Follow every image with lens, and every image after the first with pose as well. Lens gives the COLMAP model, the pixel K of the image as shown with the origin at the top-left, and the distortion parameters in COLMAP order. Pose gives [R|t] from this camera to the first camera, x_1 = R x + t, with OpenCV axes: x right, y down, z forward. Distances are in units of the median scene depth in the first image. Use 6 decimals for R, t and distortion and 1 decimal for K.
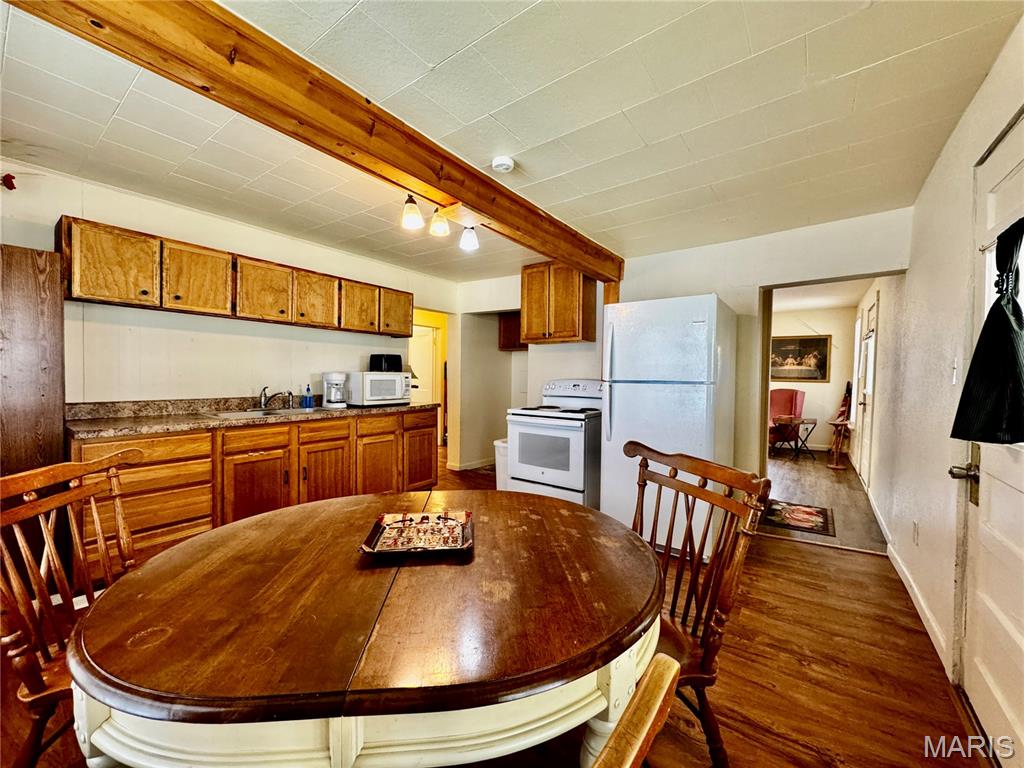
lens RADIAL K [[407.2, 0, 512.0], [0, 407.2, 384.0], [0, 0, 1]] dist [-0.004166, 0.000579]
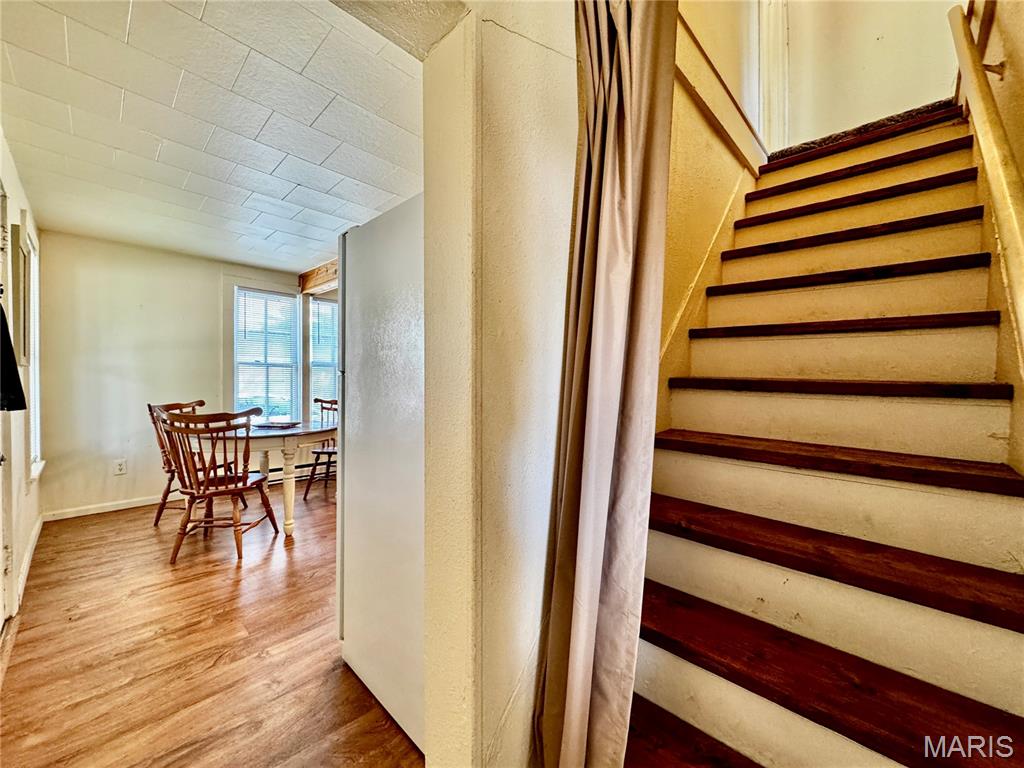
lens RADIAL K [[407.2, 0, 513.0], [0, 407.2, 386.0], [0, 0, 1]] dist [-0.004166, 0.000579]
pose [[-0.129104, -0.003931, -0.991623, 0.956756], [-0.024846, 0.999691, -0.000728, 0.013244], [0.991320, 0.024544, -0.129161, 1.178526]]
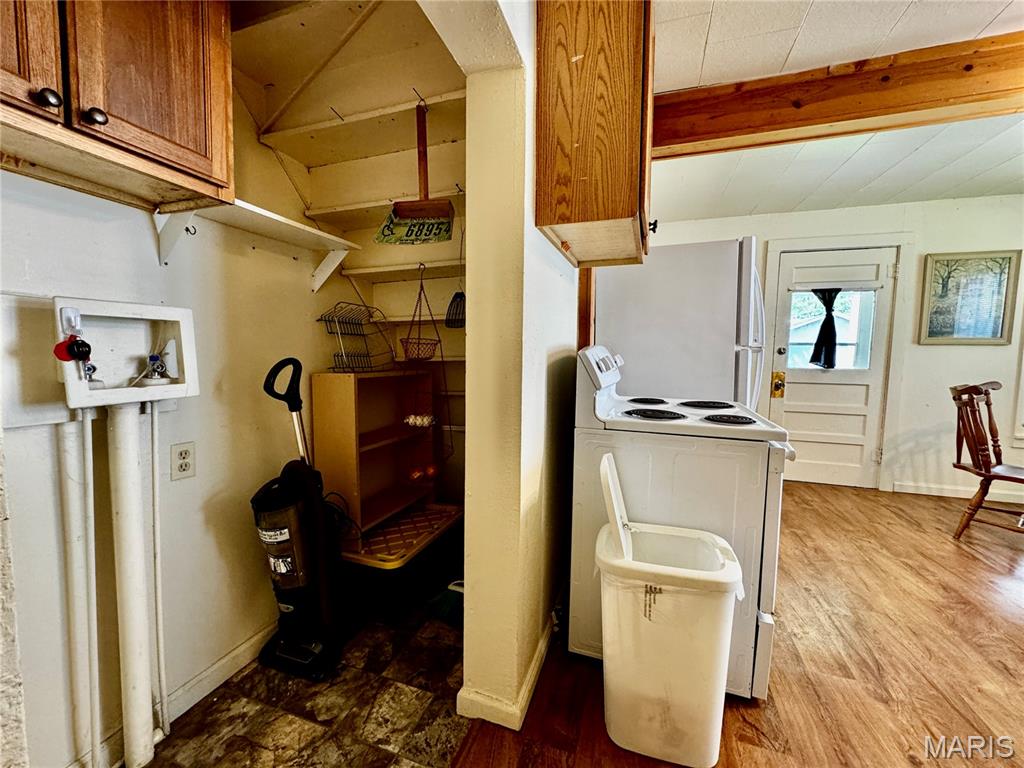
lens RADIAL K [[407.2, 0, 513.9], [0, 407.2, 383.1], [0, 0, 1]] dist [-0.004166, 0.000579]
pose [[-0.307190, -0.089502, 0.947430, -0.321675], [0.010814, 0.995175, 0.097519, -0.018870], [-0.951587, 0.040203, -0.304740, 1.623115]]
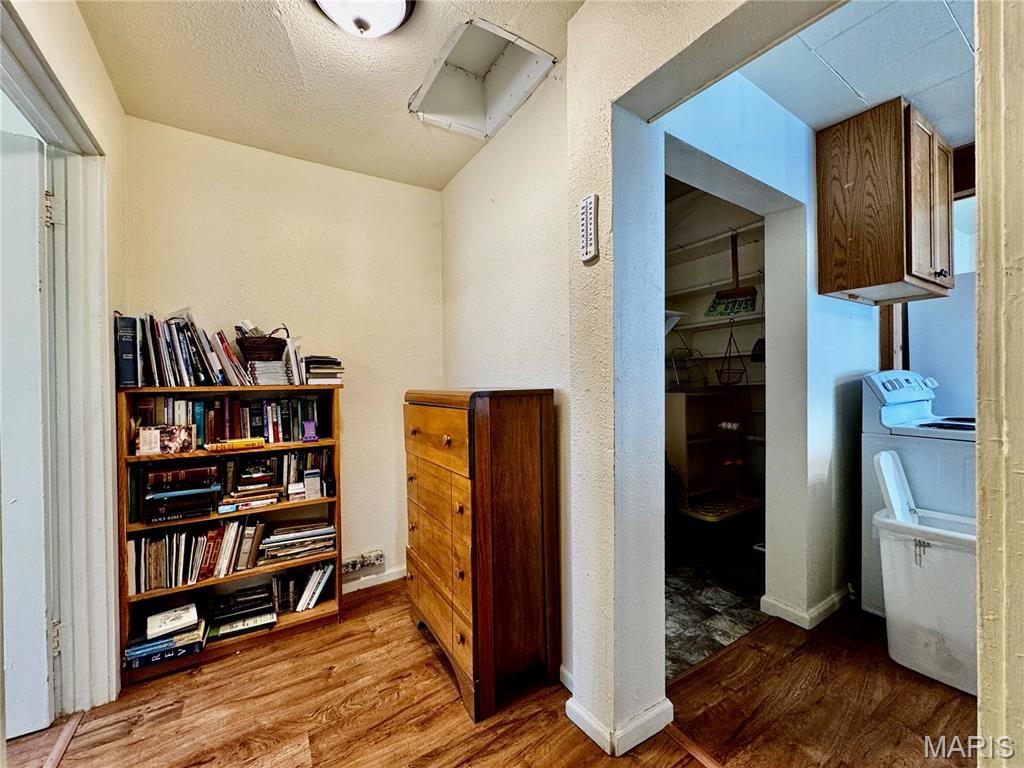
lens RADIAL K [[407.2, 0, 511.0], [0, 407.2, 383.8], [0, 0, 1]] dist [-0.004166, 0.000579]
pose [[0.366800, -0.025296, 0.929956, -0.724296], [0.040893, 0.999102, 0.011047, -0.025642], [-0.929401, 0.033977, 0.367505, 1.692800]]
